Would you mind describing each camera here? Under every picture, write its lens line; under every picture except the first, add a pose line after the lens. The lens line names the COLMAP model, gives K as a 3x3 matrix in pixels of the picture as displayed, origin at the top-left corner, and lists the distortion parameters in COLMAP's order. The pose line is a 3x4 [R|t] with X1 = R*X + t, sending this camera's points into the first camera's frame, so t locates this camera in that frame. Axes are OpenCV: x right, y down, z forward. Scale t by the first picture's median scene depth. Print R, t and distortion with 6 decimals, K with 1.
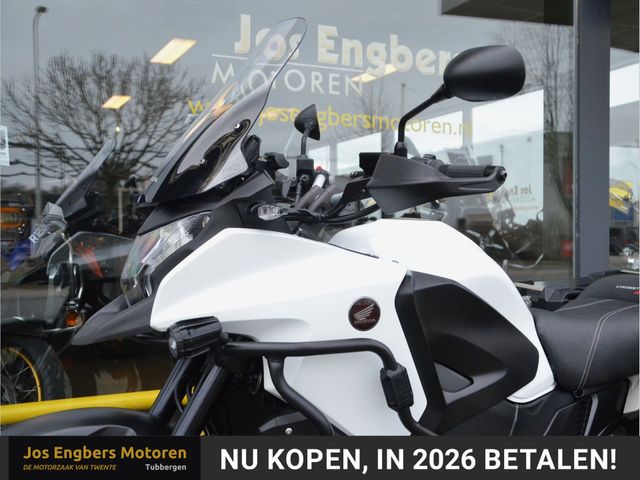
lens RADIAL K [[733.4, 0, 329.9], [0, 733.4, 265.5], [0, 0, 1]] dist [0.038060, 0.000000]
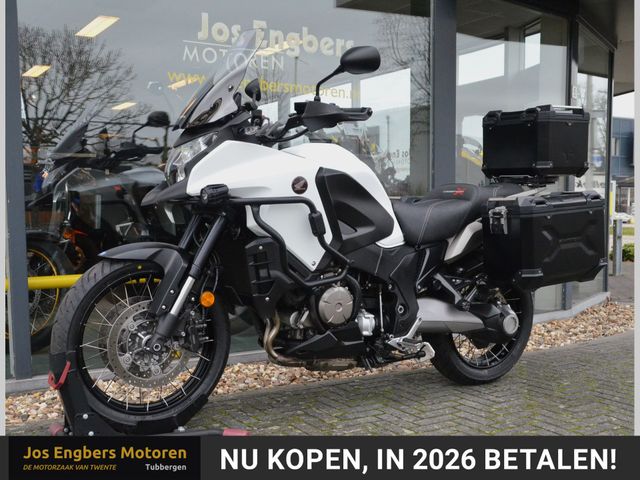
lens RADIAL K [[737.4, 0, 288.3], [0, 737.4, 264.2], [0, 0, 1]] dist [-0.015619, 0.000000]
pose [[0.996403, -0.008802, 0.084282, -0.121351], [0.005888, 0.999378, 0.034764, 0.168159], [-0.084535, -0.034143, 0.995835, -0.761232]]
